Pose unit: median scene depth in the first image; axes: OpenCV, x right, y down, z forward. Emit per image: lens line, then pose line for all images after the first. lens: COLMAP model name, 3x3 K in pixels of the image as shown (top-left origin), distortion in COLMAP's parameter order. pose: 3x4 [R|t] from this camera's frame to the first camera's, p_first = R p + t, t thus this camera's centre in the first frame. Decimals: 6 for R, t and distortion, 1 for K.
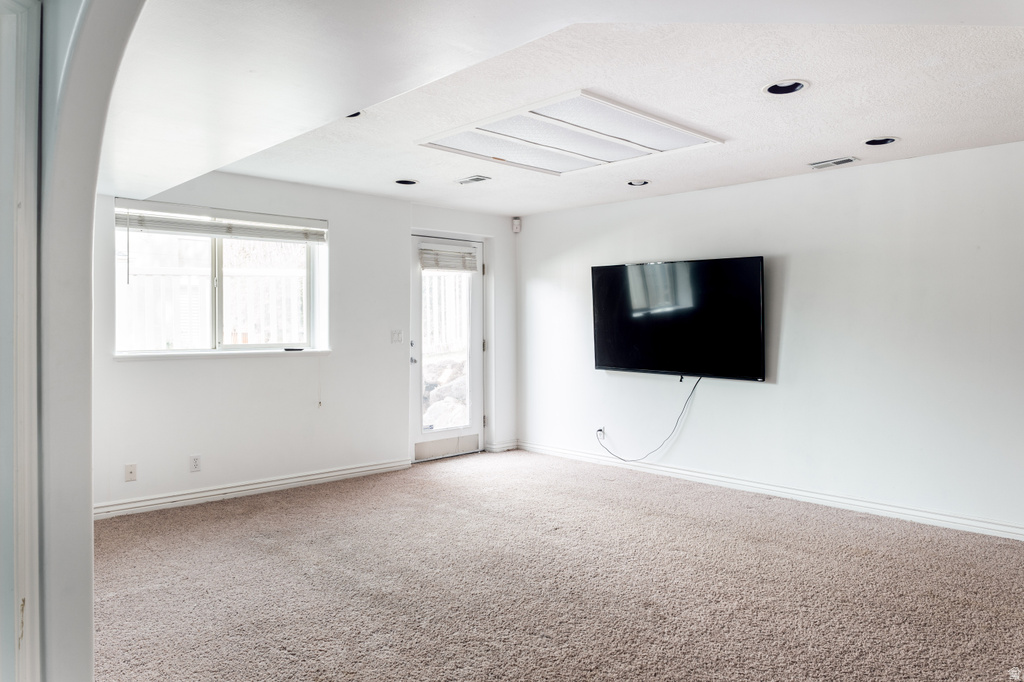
lens RADIAL K [[688.1, 0, 511.5], [0, 688.1, 338.5], [0, 0, 1]] dist [-0.001172, -0.006847]
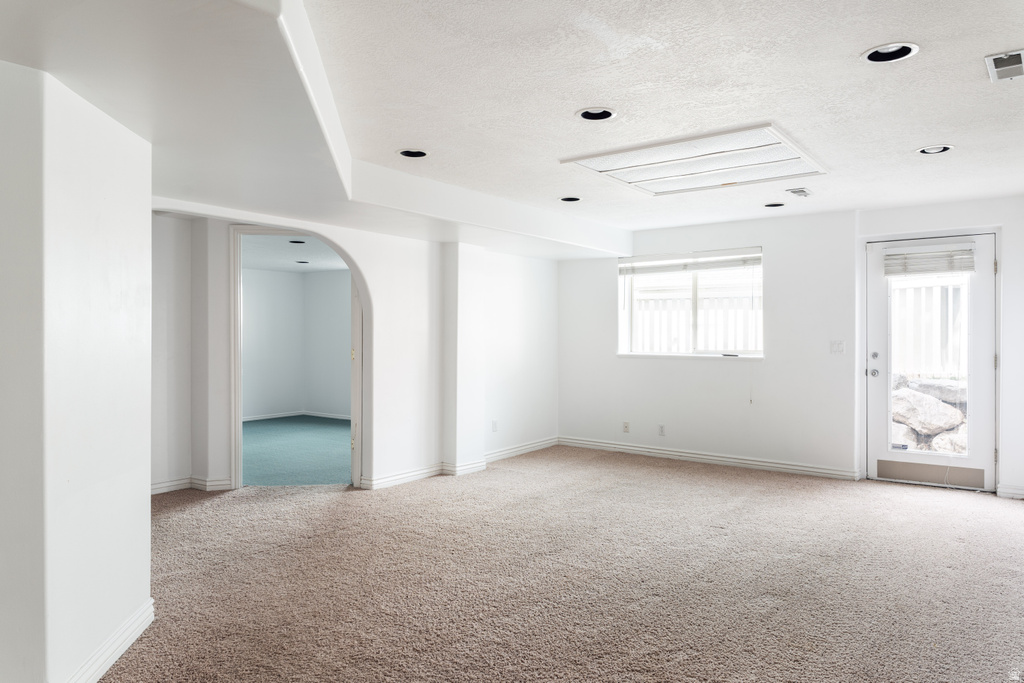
lens RADIAL K [[688.1, 0, 505.9], [0, 688.1, 340.7], [0, 0, 1]] dist [-0.001172, -0.006847]
pose [[0.157344, 0.007658, -0.987514, 0.824776], [-0.020458, 0.999781, 0.004493, -0.007067], [0.987332, 0.019495, 0.157466, 0.386117]]
